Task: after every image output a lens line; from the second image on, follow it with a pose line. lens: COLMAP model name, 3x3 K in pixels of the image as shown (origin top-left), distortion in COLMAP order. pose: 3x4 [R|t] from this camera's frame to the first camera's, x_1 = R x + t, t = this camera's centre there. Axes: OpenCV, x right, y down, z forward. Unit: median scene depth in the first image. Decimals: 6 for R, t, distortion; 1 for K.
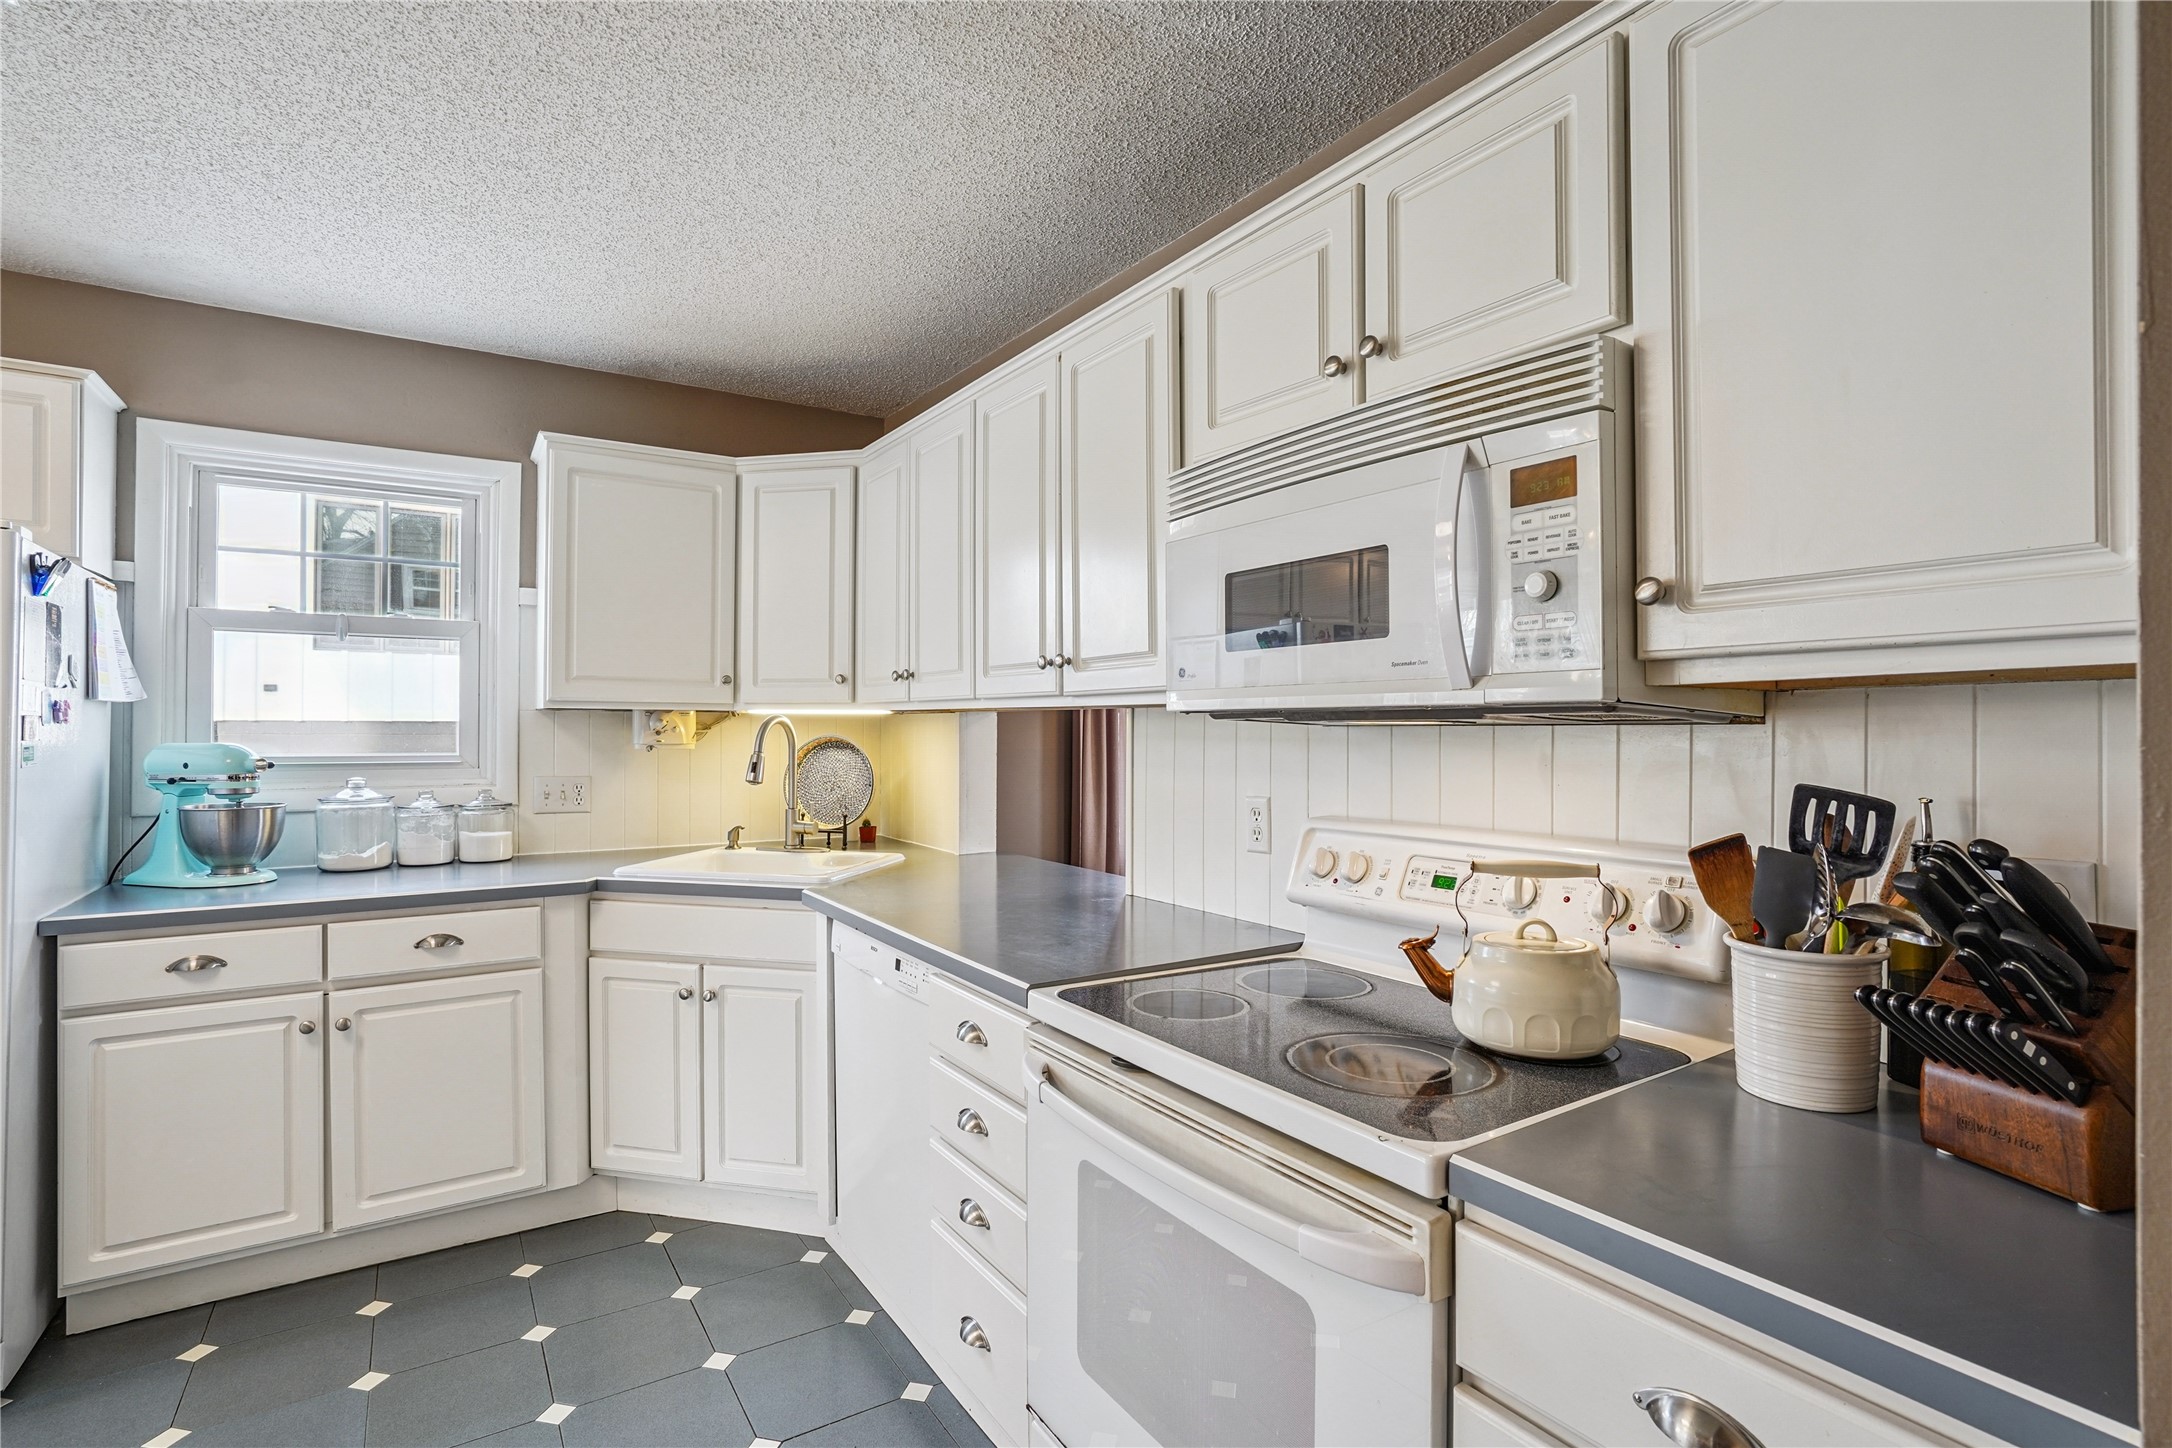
lens RADIAL K [[1020.4, 0, 1082.7], [0, 1020.4, 715.8], [0, 0, 1]] dist [-0.023362, 0.000258]
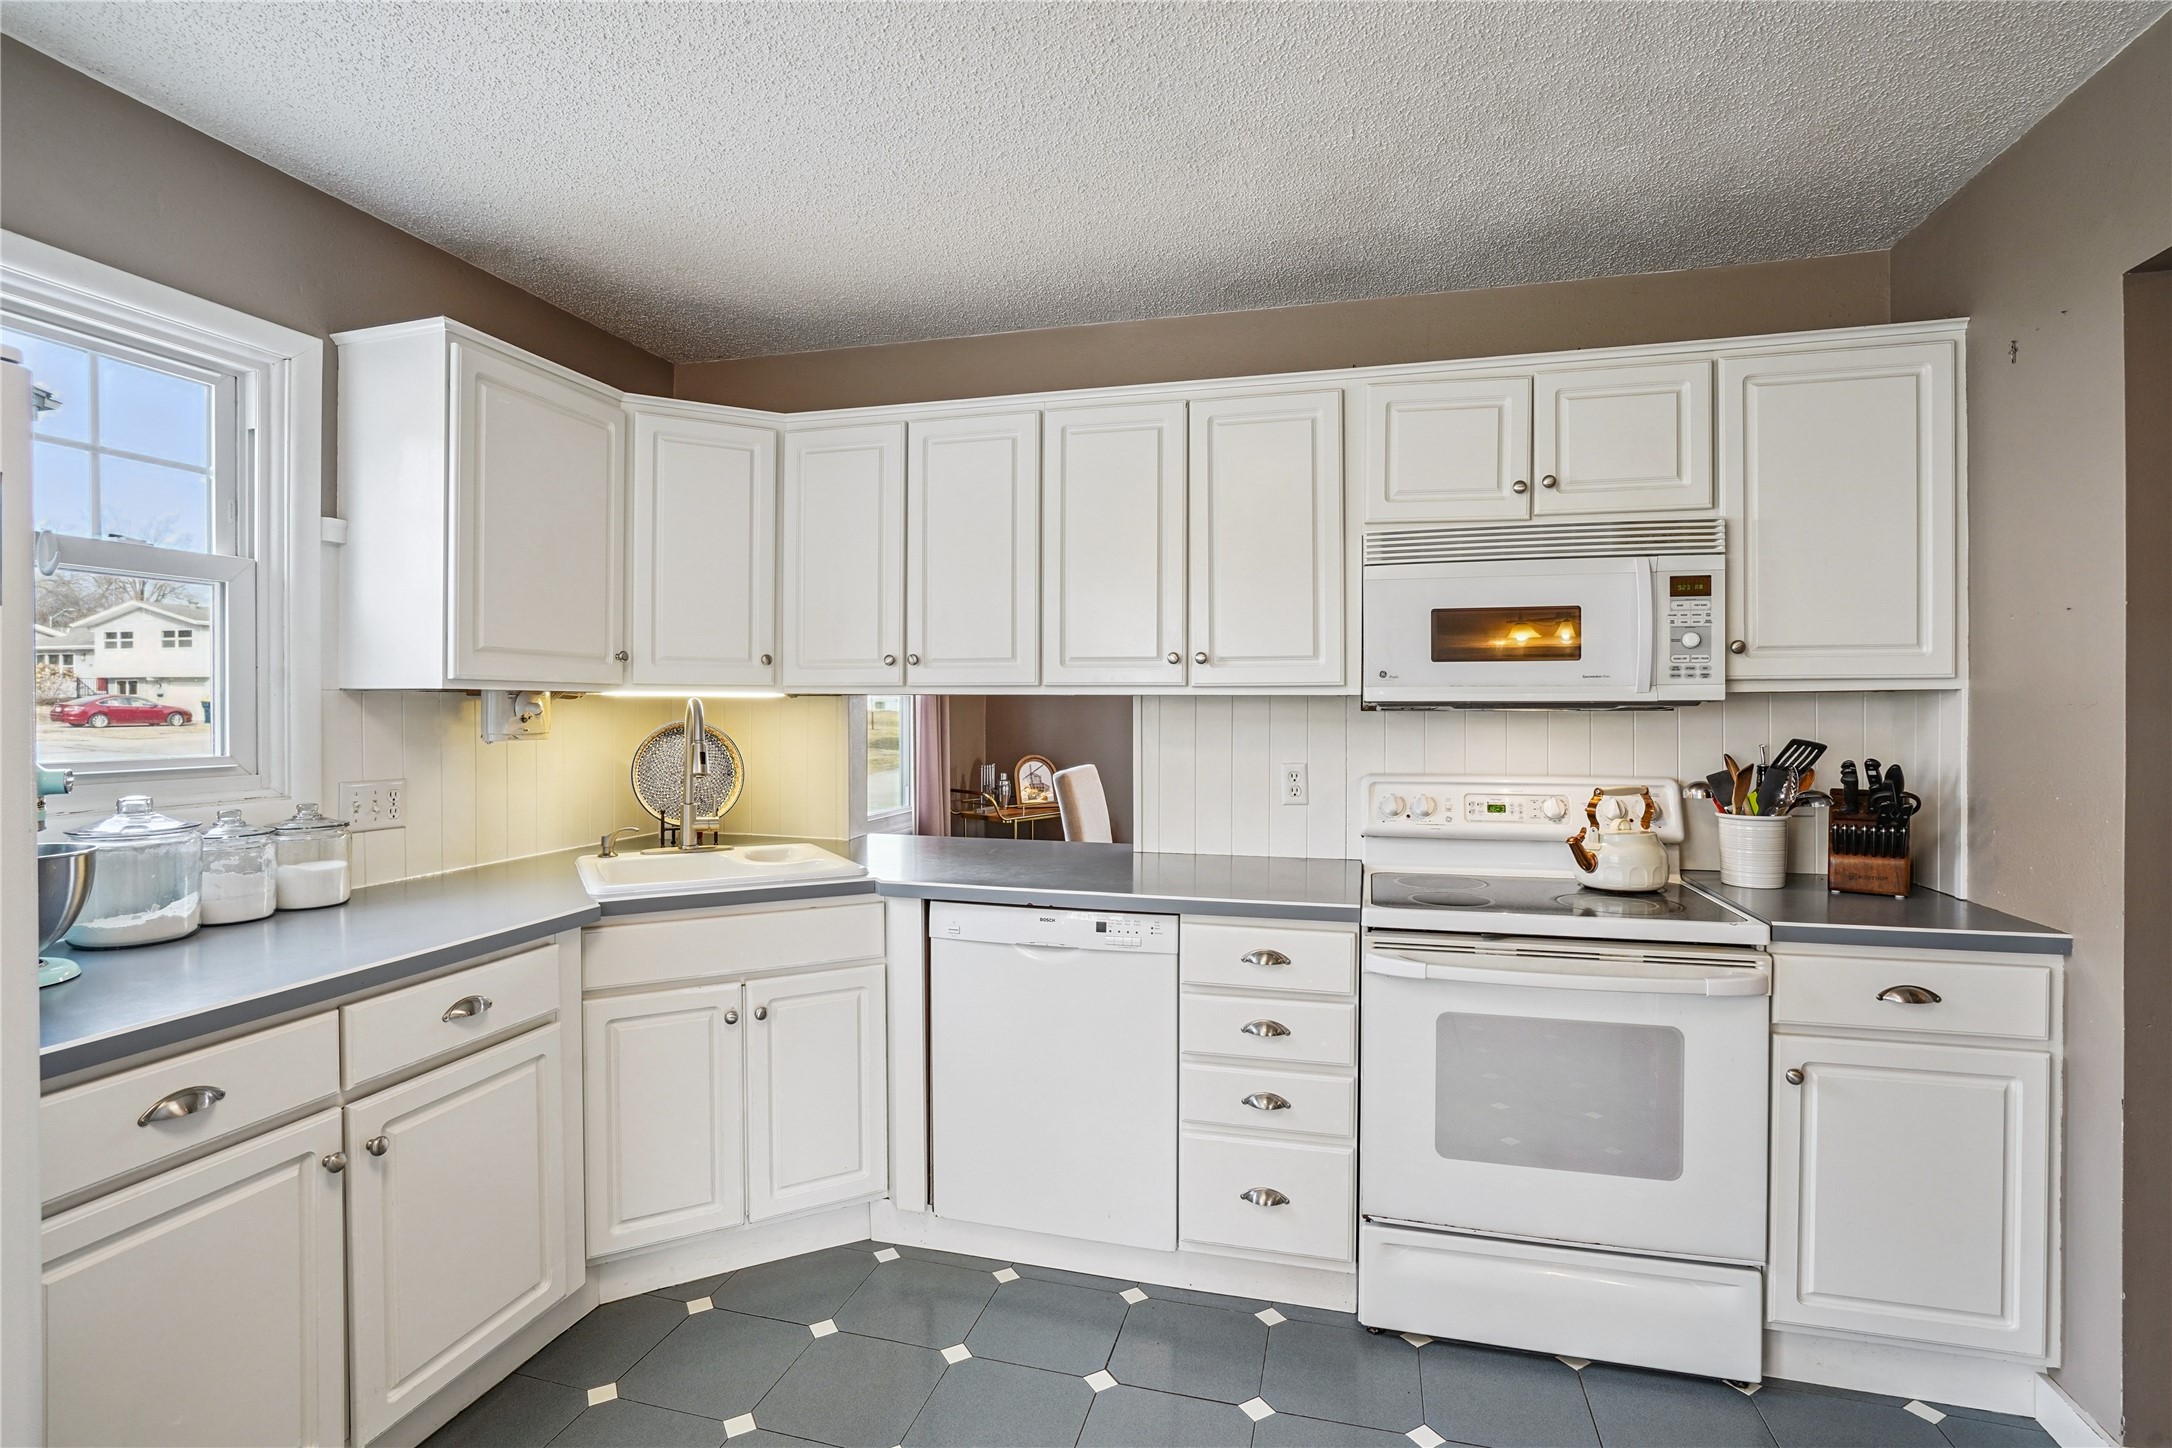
lens RADIAL K [[1012.4, 0, 1083.8], [0, 1012.4, 706.0], [0, 0, 1]] dist [-0.022973, 0.000408]
pose [[0.748788, -0.001679, 0.662808, -0.826541], [-0.007204, 0.999917, 0.010672, -0.007505], [-0.662771, -0.012766, 0.748714, 0.167035]]
